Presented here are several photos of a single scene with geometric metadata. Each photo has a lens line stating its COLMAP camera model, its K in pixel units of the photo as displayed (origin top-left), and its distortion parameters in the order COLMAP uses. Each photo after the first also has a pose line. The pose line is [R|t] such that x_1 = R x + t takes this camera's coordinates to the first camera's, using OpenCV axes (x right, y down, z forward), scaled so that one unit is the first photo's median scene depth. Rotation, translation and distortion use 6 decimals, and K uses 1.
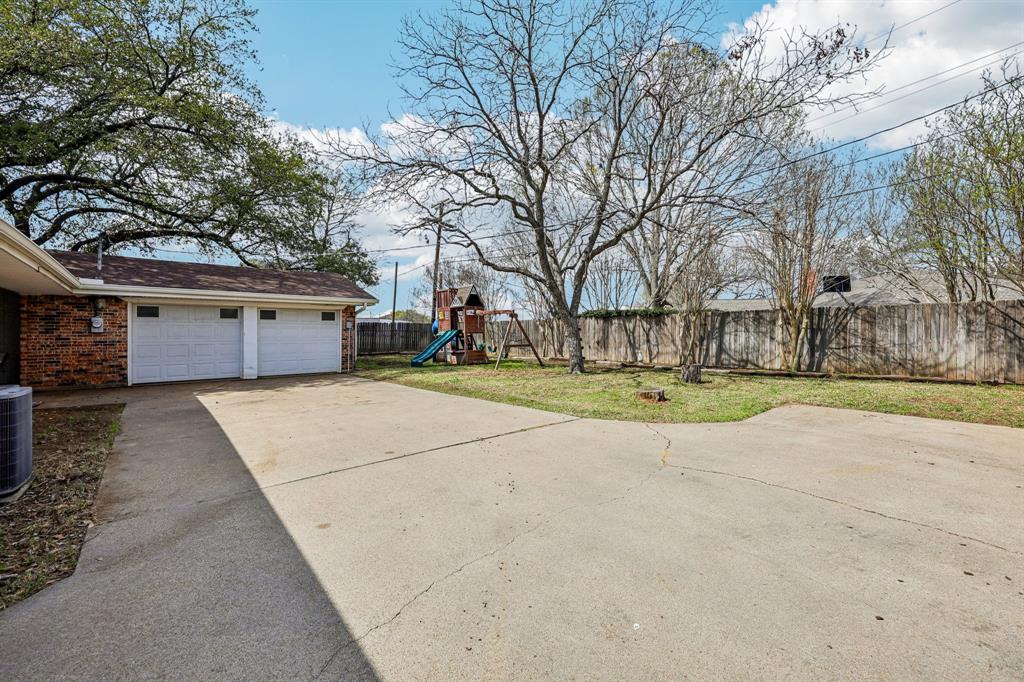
lens RADIAL K [[411.5, 0, 513.8], [0, 411.5, 335.2], [0, 0, 1]] dist [-0.000094, -0.000014]
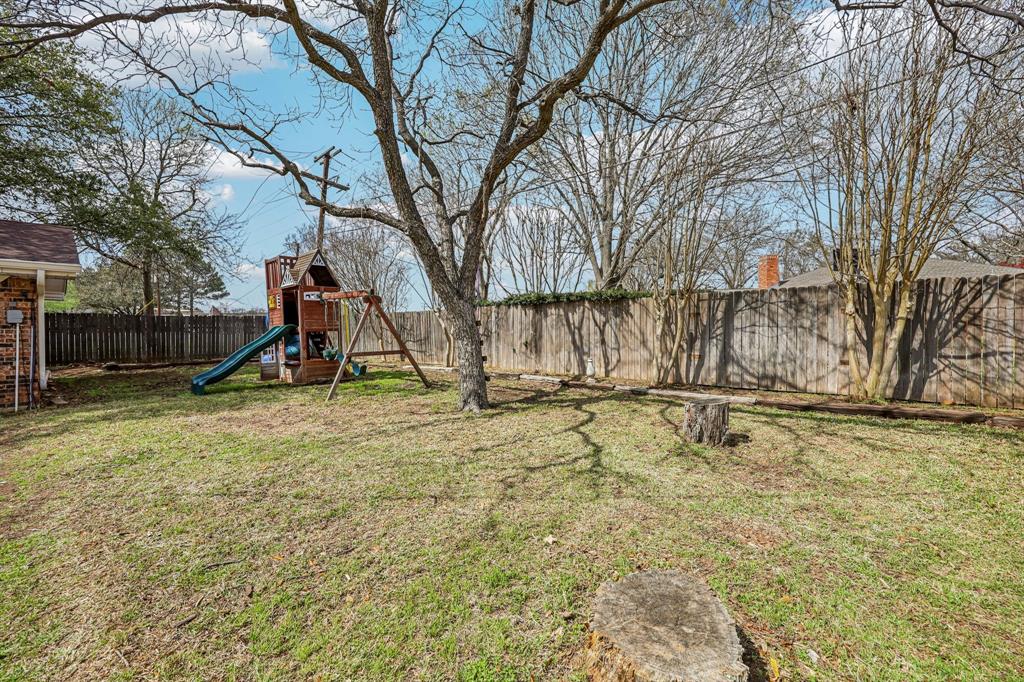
lens RADIAL K [[411.5, 0, 513.8], [0, 411.5, 335.2], [0, 0, 1]] dist [-0.000094, -0.000014]
pose [[0.992311, -0.007265, 0.123553, 0.127952], [0.006082, 0.999932, 0.009952, -0.003529], [-0.123616, -0.009124, 0.992288, 0.440350]]
